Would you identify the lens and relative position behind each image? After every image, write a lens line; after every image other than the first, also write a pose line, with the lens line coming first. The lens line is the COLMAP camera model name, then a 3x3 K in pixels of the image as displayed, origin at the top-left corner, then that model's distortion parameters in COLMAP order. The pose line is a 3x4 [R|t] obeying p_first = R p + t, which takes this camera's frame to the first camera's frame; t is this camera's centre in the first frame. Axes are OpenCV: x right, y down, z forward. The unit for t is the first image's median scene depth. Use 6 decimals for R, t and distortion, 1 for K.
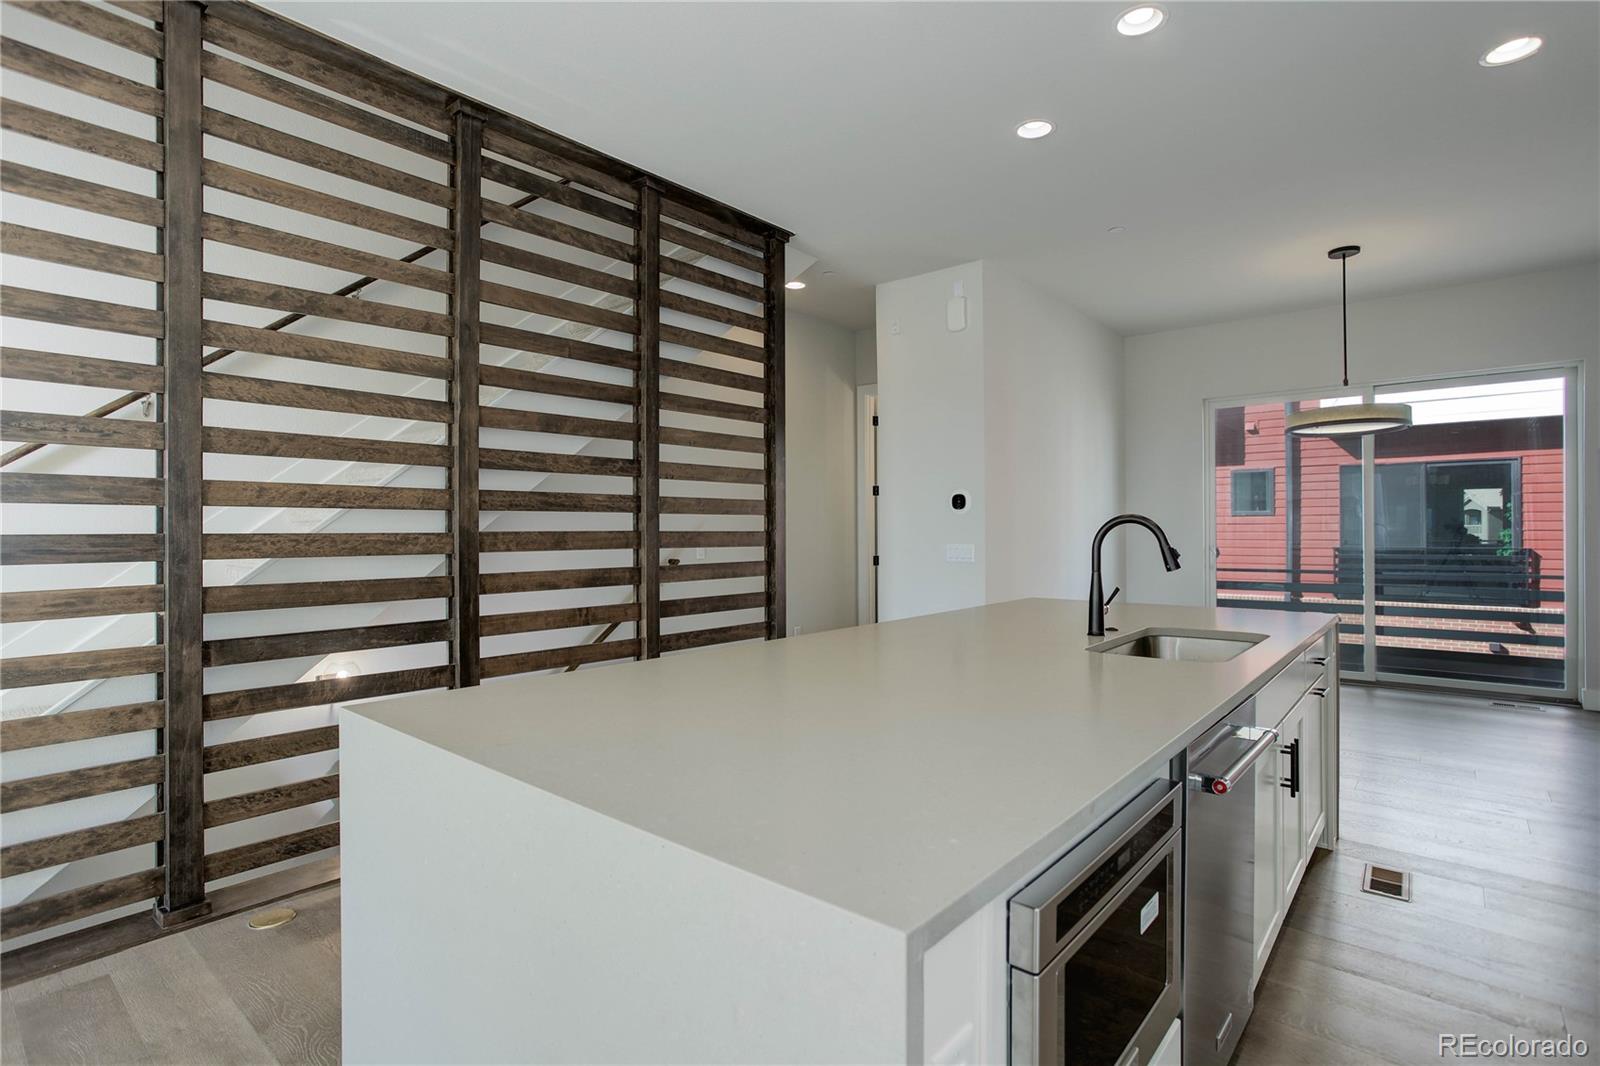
lens RADIAL K [[787.6, 0, 801.5], [0, 787.6, 534.4], [0, 0, 1]] dist [-0.046341, 0.015014]
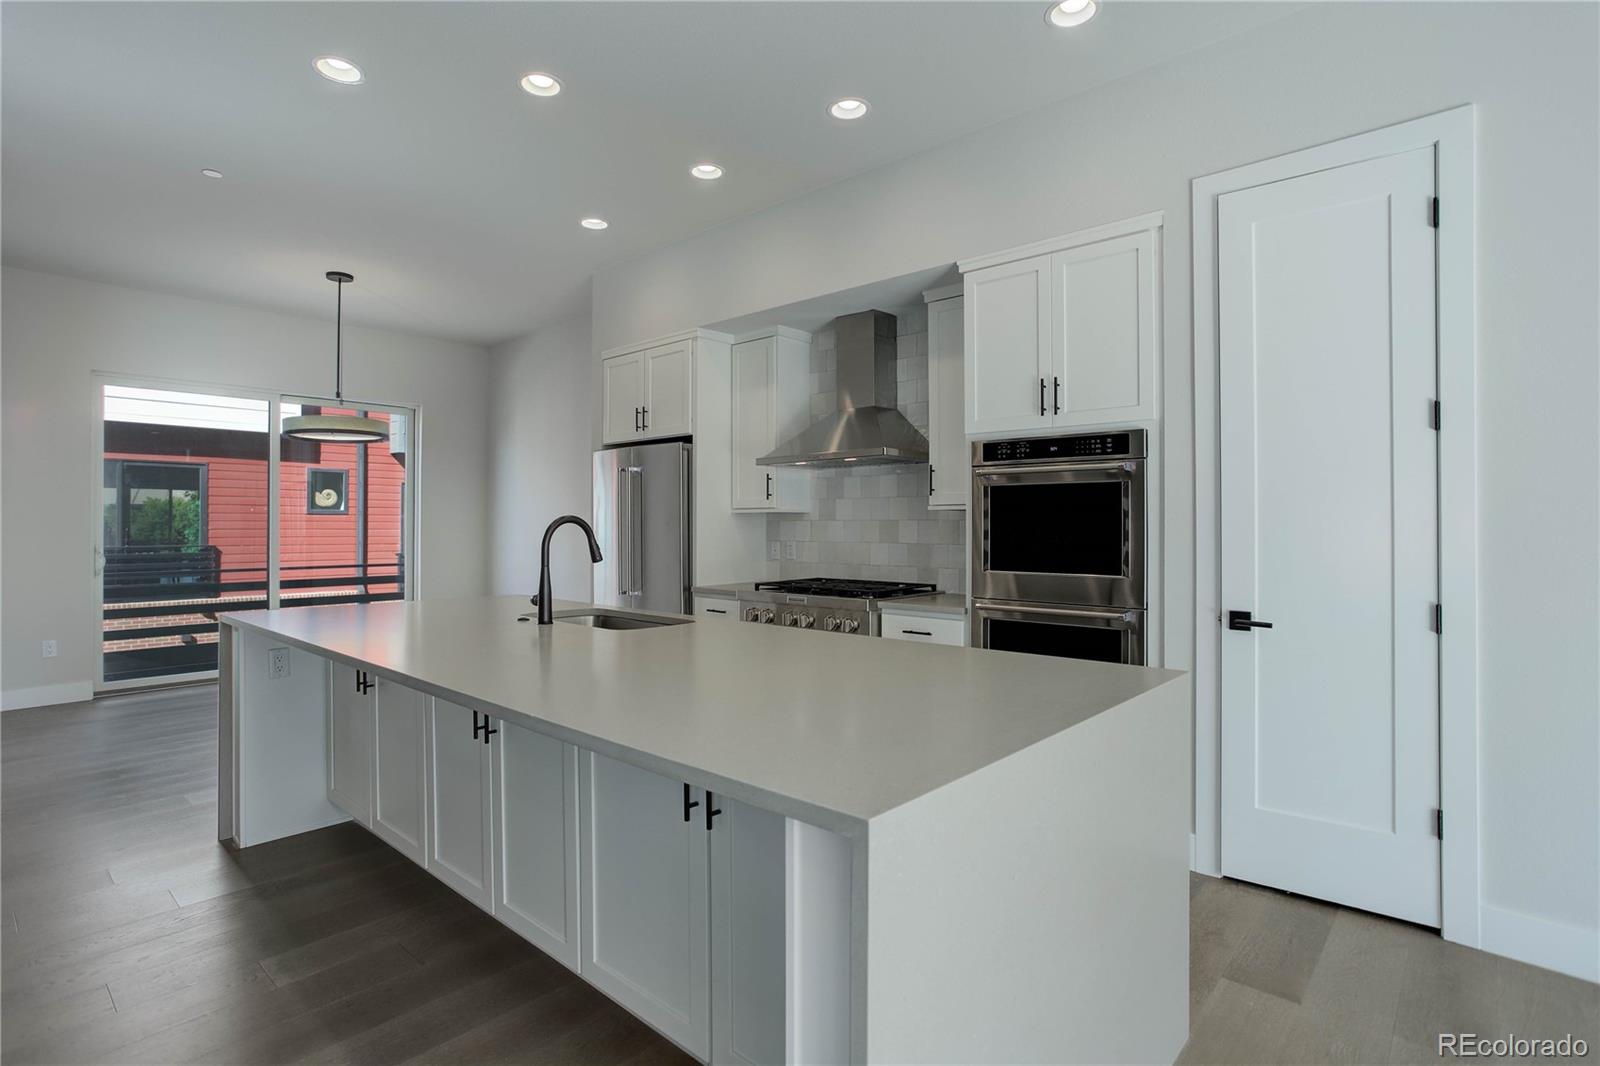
lens RADIAL K [[787.6, 0, 792.4], [0, 787.6, 520.9], [0, 0, 1]] dist [-0.046341, 0.015014]
pose [[0.028923, 0.011069, 0.999520, -0.429313], [0.005968, 0.999919, -0.011246, 0.000352], [-0.999564, 0.006290, 0.028855, 0.356040]]
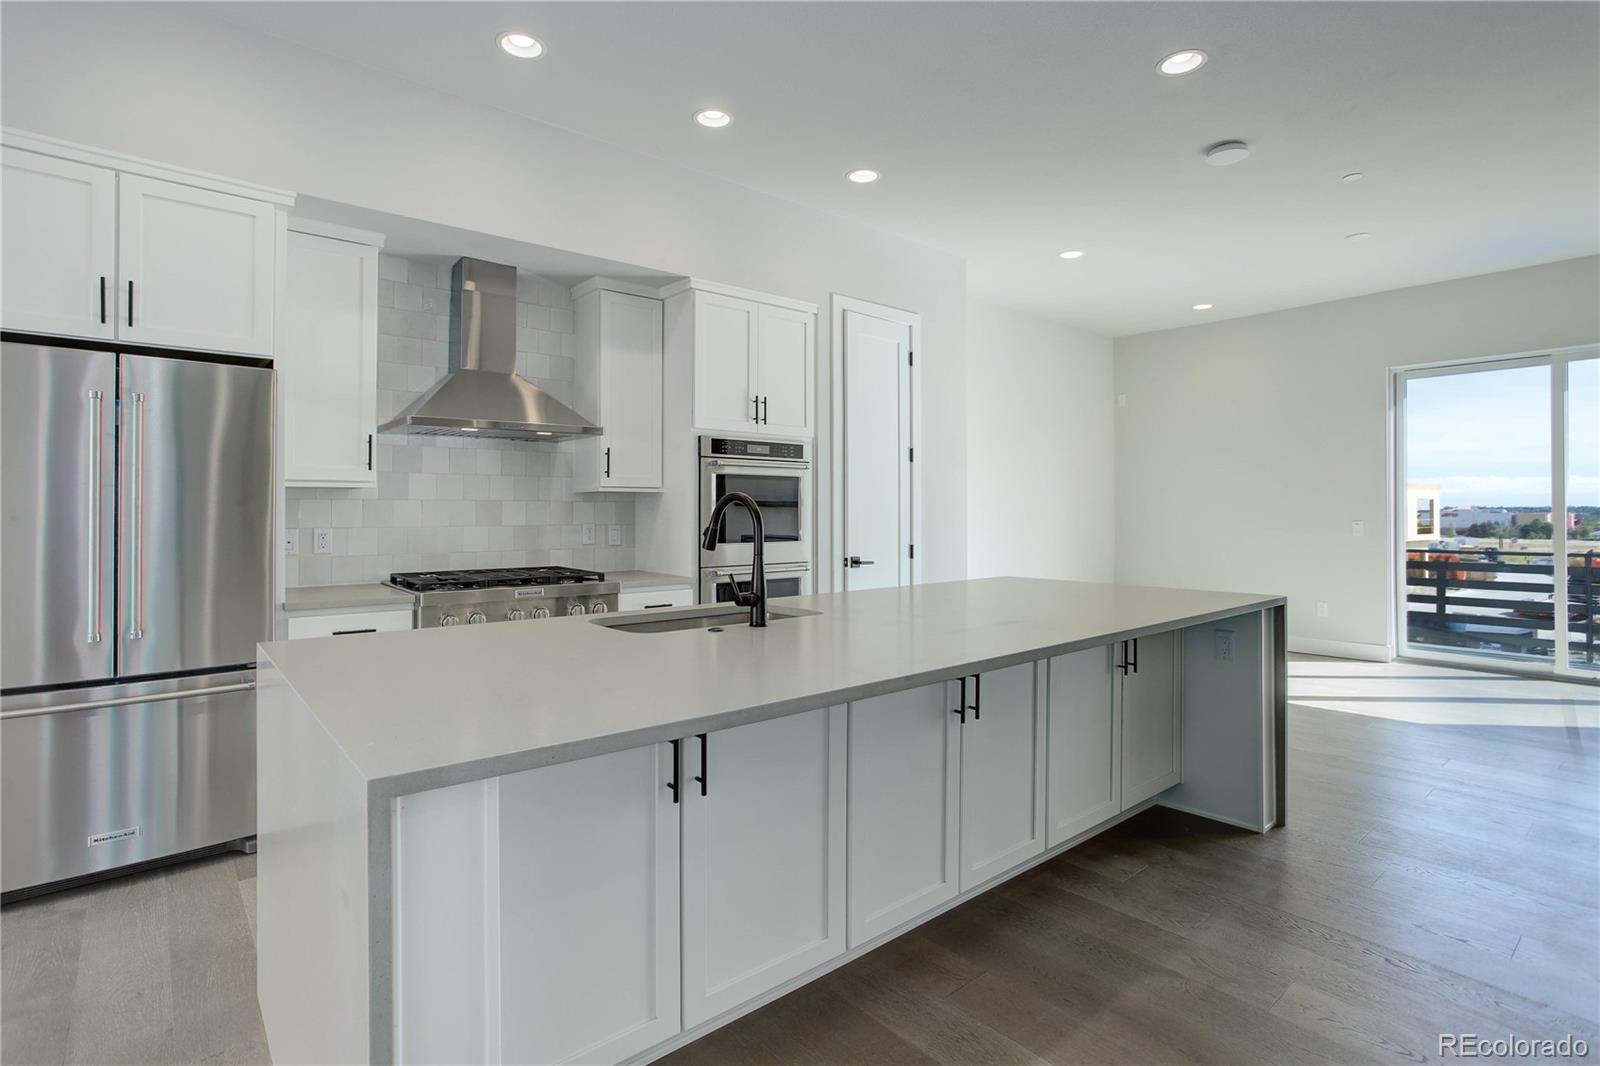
lens RADIAL K [[787.6, 0, 785.6], [0, 787.6, 519.7], [0, 0, 1]] dist [-0.046341, 0.015014]
pose [[-0.984107, 0.004105, 0.177529, 0.085272], [0.006848, 0.999866, 0.014844, -0.000109], [-0.177444, 0.015824, -0.984004, 1.078761]]
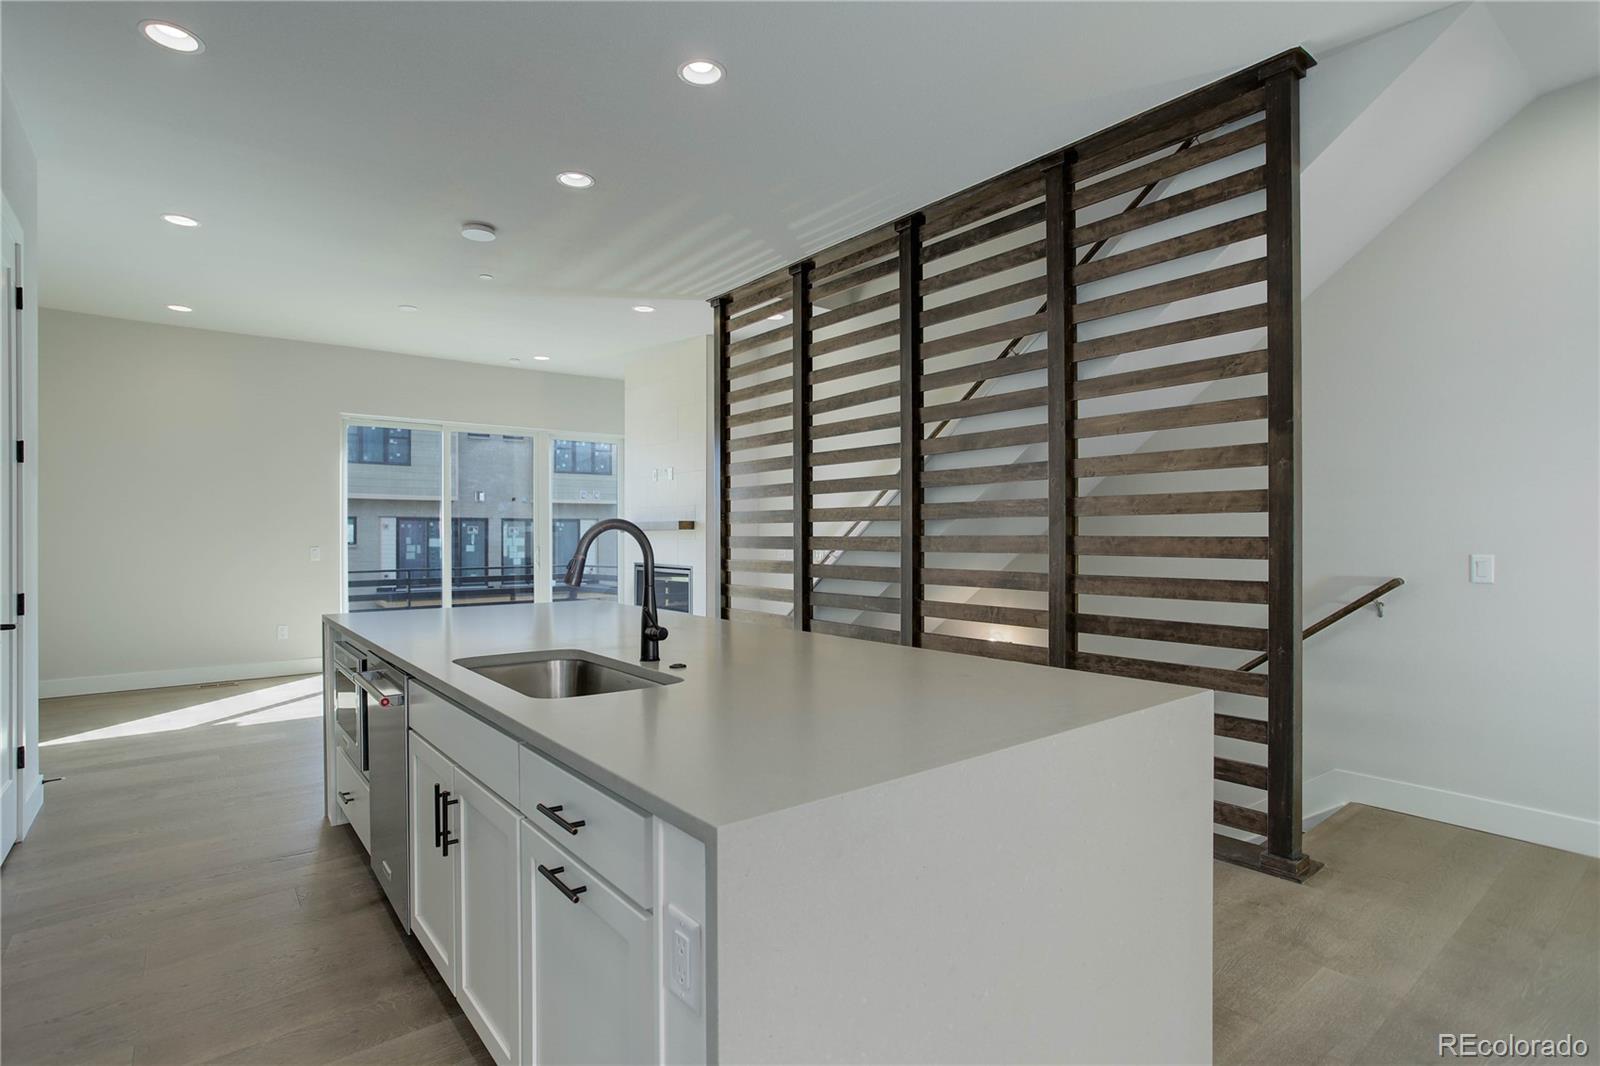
lens RADIAL K [[787.6, 0, 813.3], [0, 787.6, 555.9], [0, 0, 1]] dist [-0.046341, 0.015014]
pose [[-0.172047, 0.028240, -0.984684, 0.664364], [-0.006493, 0.999535, 0.029800, -0.005315], [0.985067, 0.011520, -0.171784, 0.749867]]
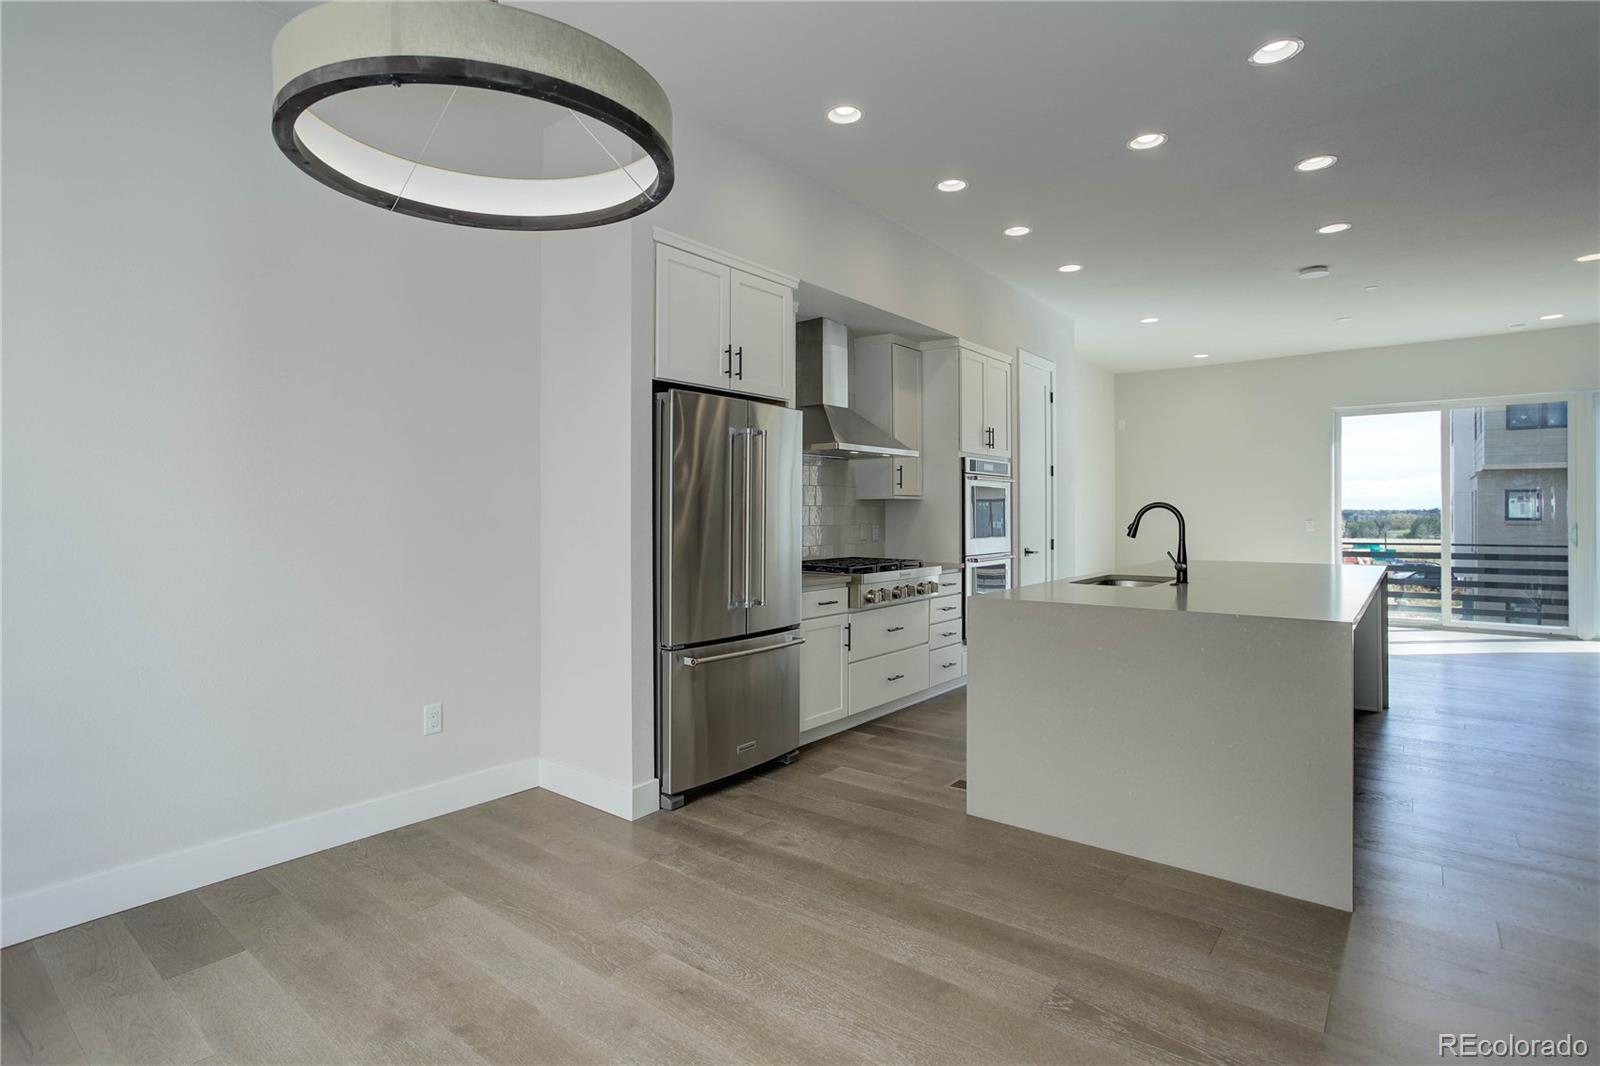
lens RADIAL K [[787.6, 0, 774.9], [0, 787.6, 544.4], [0, 0, 1]] dist [-0.046341, 0.015014]
pose [[-0.999950, 0.005801, -0.008180, 0.642923], [0.005399, 0.998821, 0.048241, -0.010178], [0.008450, 0.048195, -0.998802, 1.415661]]
